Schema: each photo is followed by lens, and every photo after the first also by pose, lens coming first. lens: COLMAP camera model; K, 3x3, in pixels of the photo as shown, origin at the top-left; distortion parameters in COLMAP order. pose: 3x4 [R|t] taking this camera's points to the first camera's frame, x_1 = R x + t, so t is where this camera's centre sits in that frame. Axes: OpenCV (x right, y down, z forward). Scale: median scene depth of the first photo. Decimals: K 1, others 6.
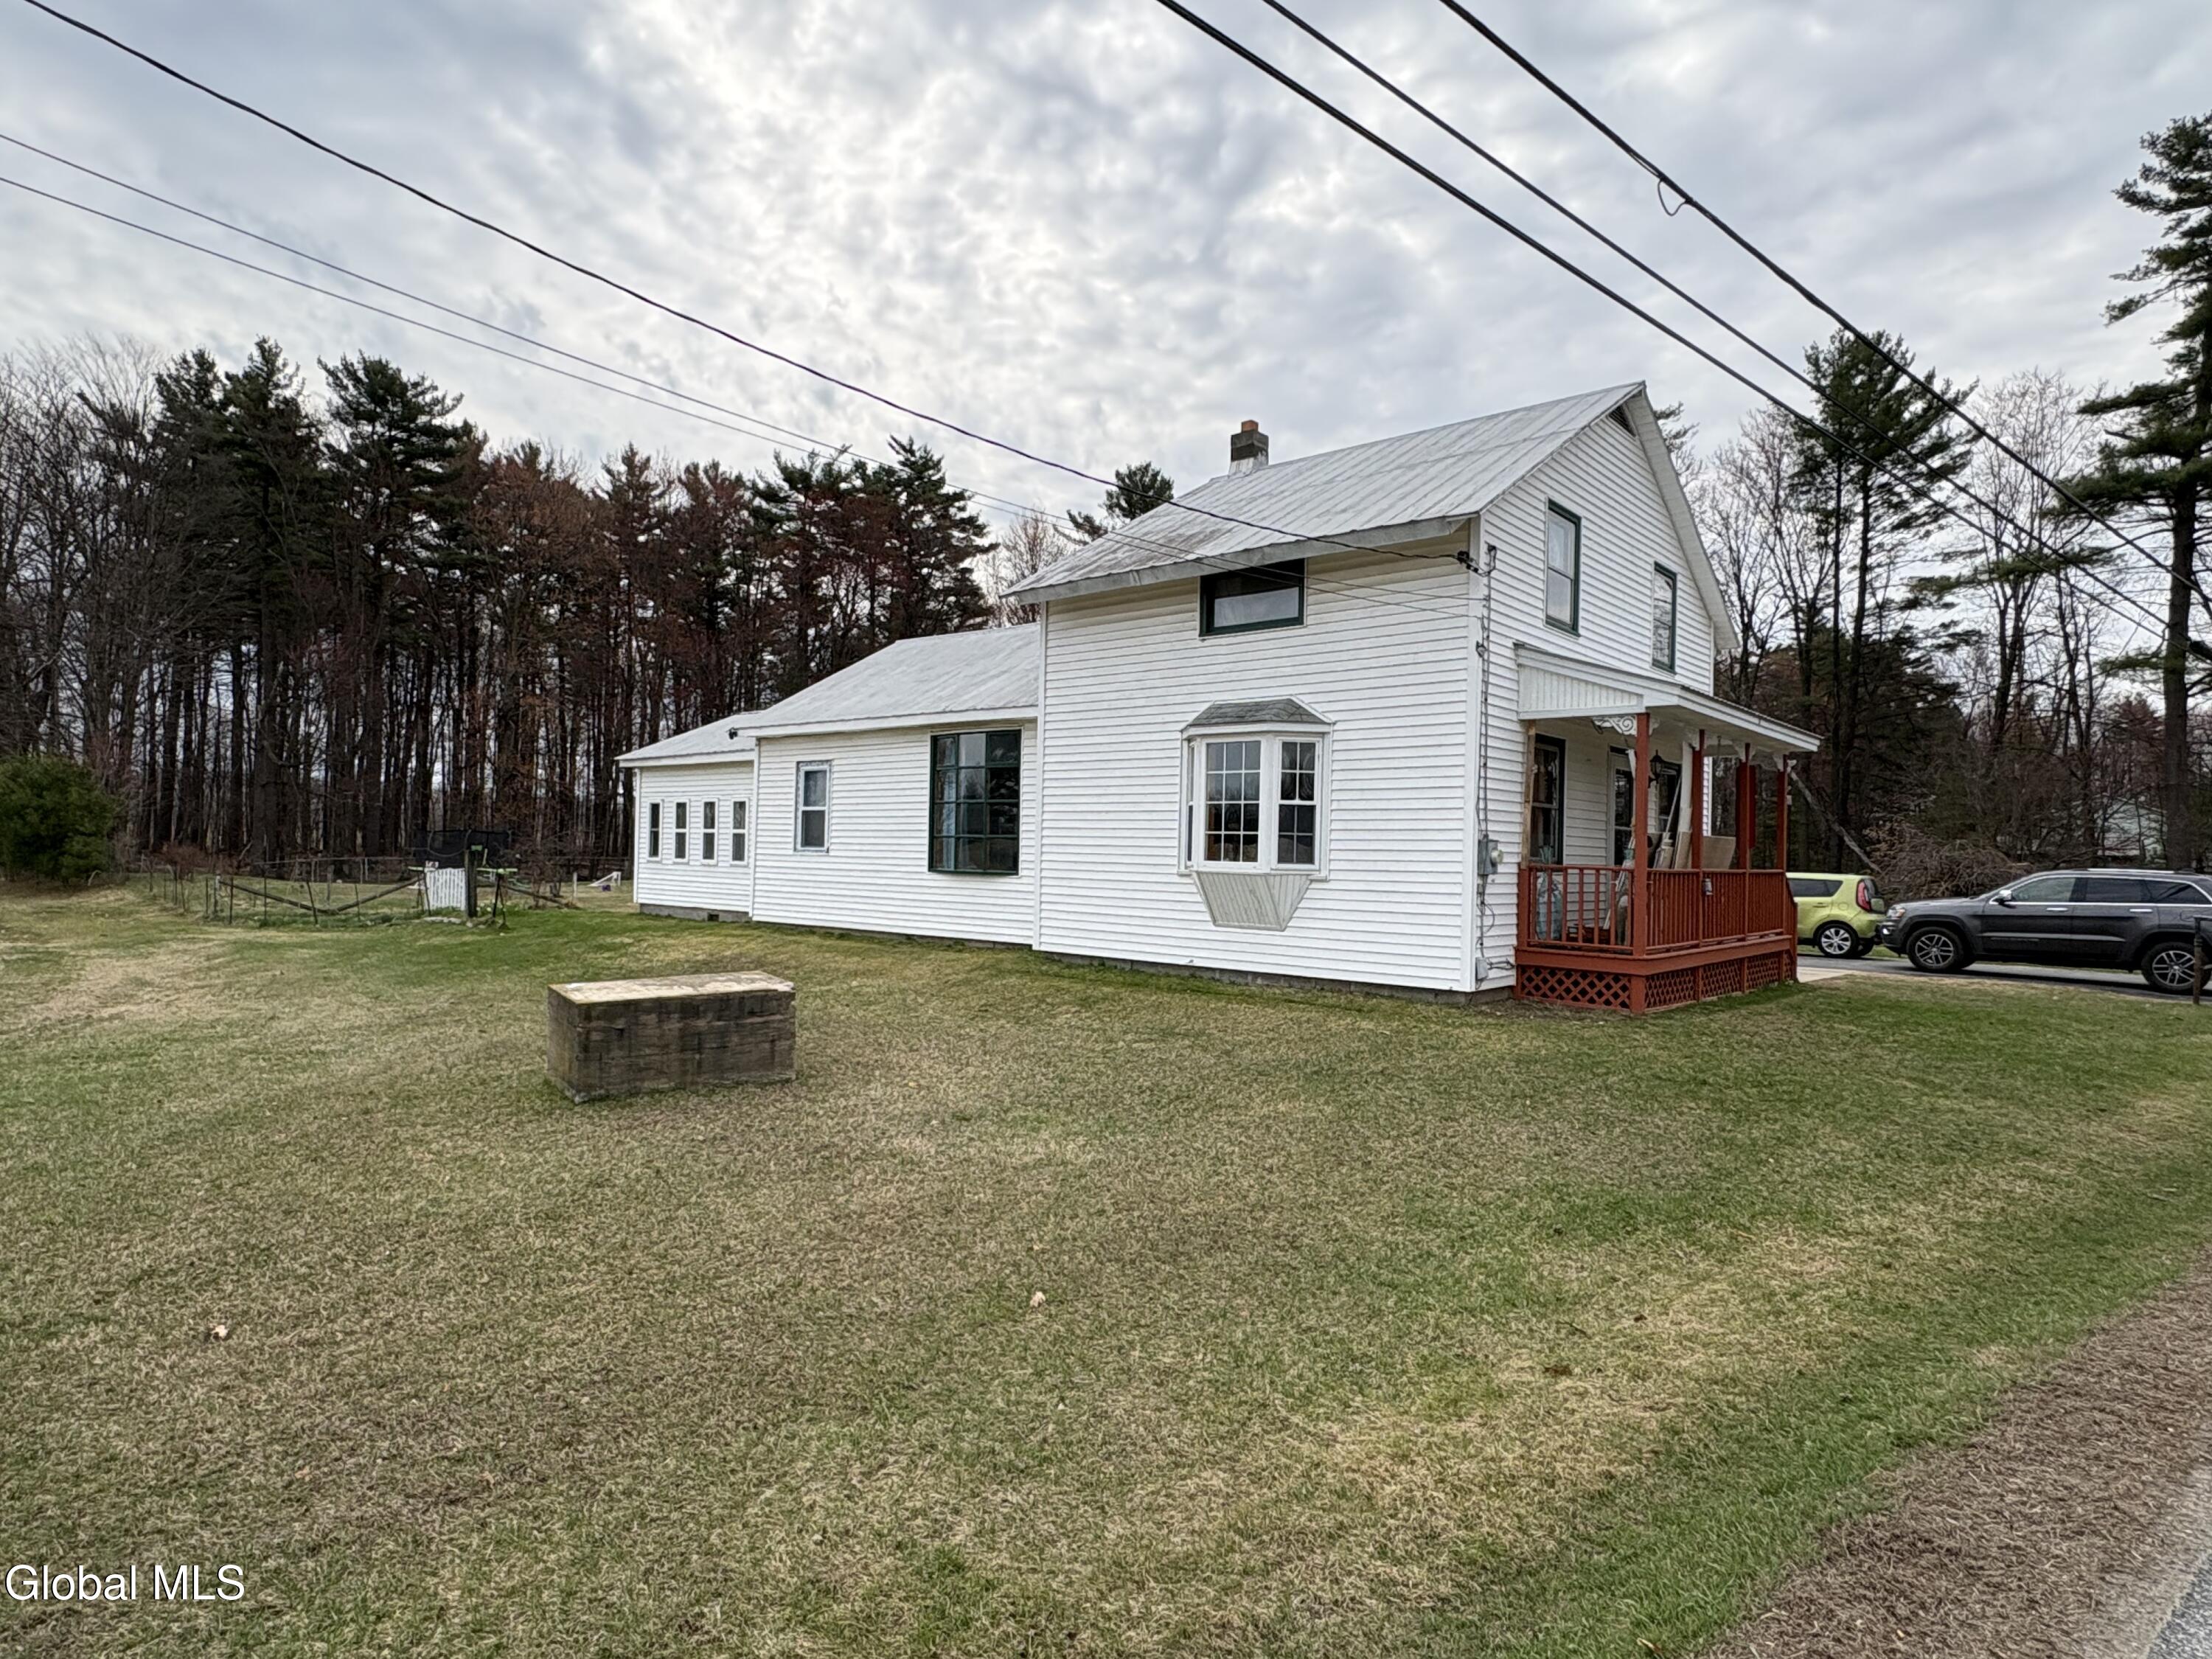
lens RADIAL K [[1233.4, 0, 1106.0], [0, 1233.4, 829.5], [0, 0, 1]] dist [0.060355, 0.000354]
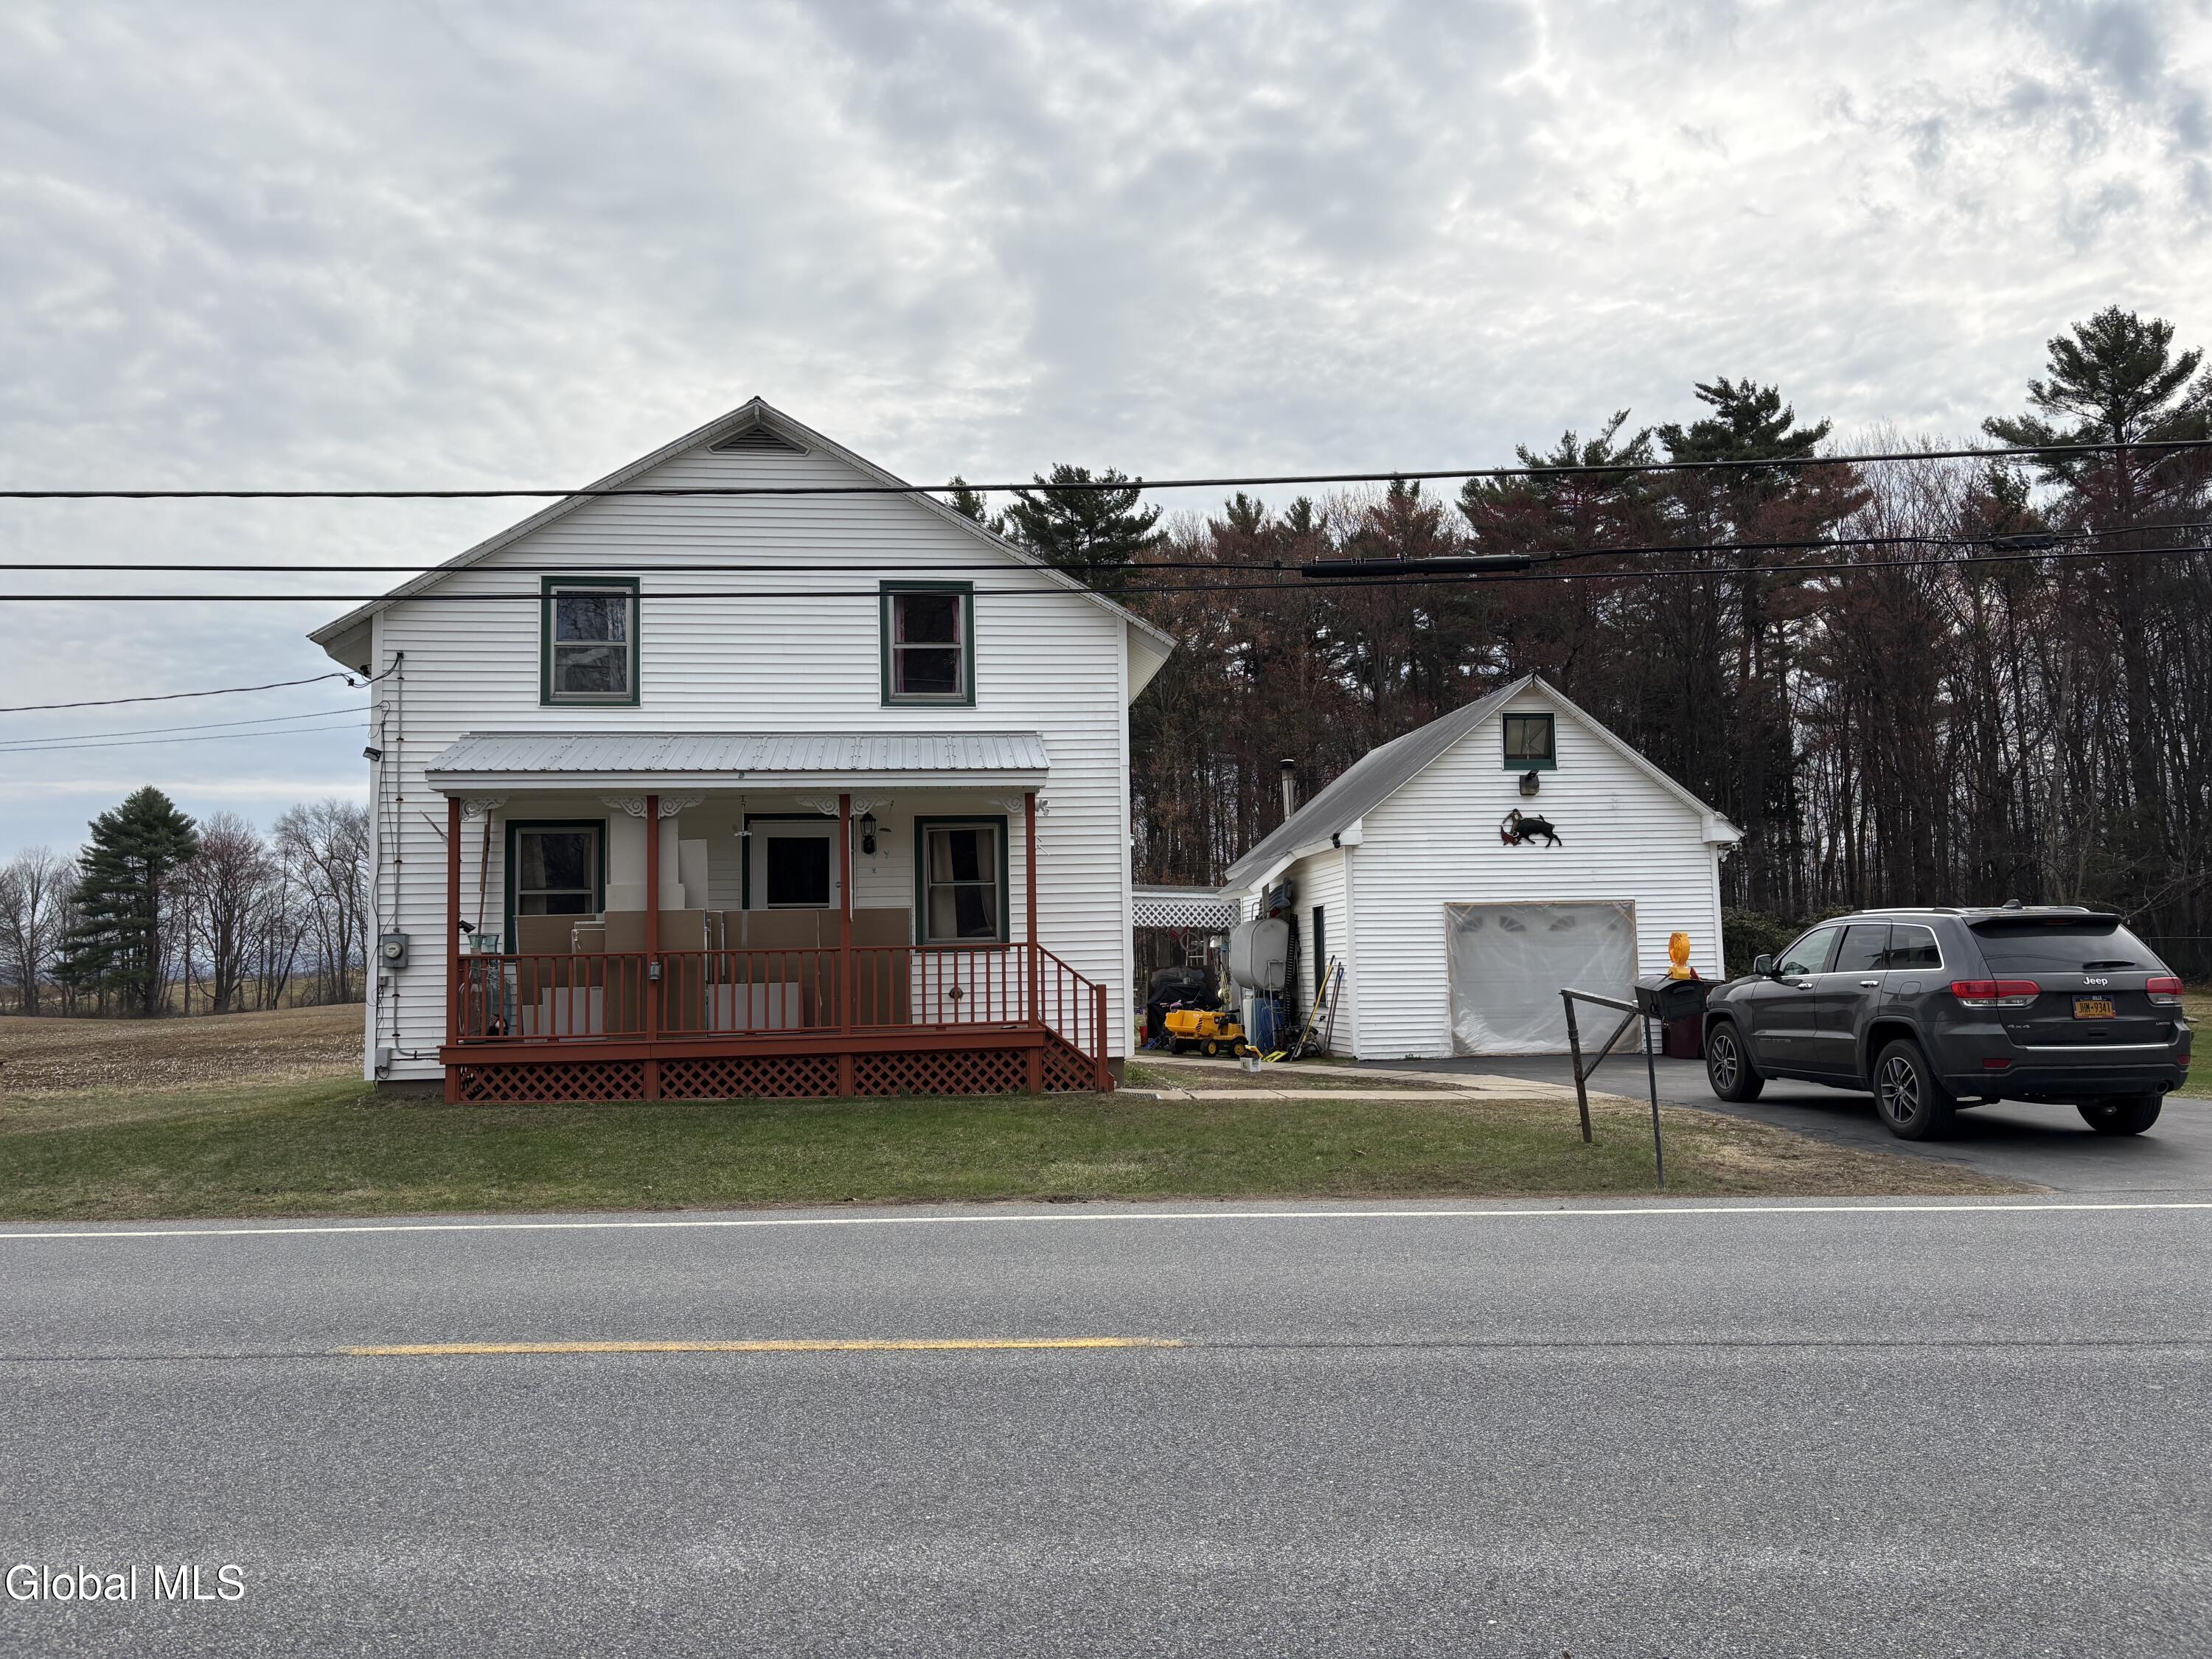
lens RADIAL K [[1678.2, 0, 1109.6], [0, 1678.2, 846.4], [0, 0, 1]] dist [0.054878, -0.057991]
pose [[0.752975, -0.079772, -0.653196, 0.241715], [0.044938, 0.996541, -0.069901, 0.008645], [0.656513, 0.023281, 0.753956, 0.047480]]
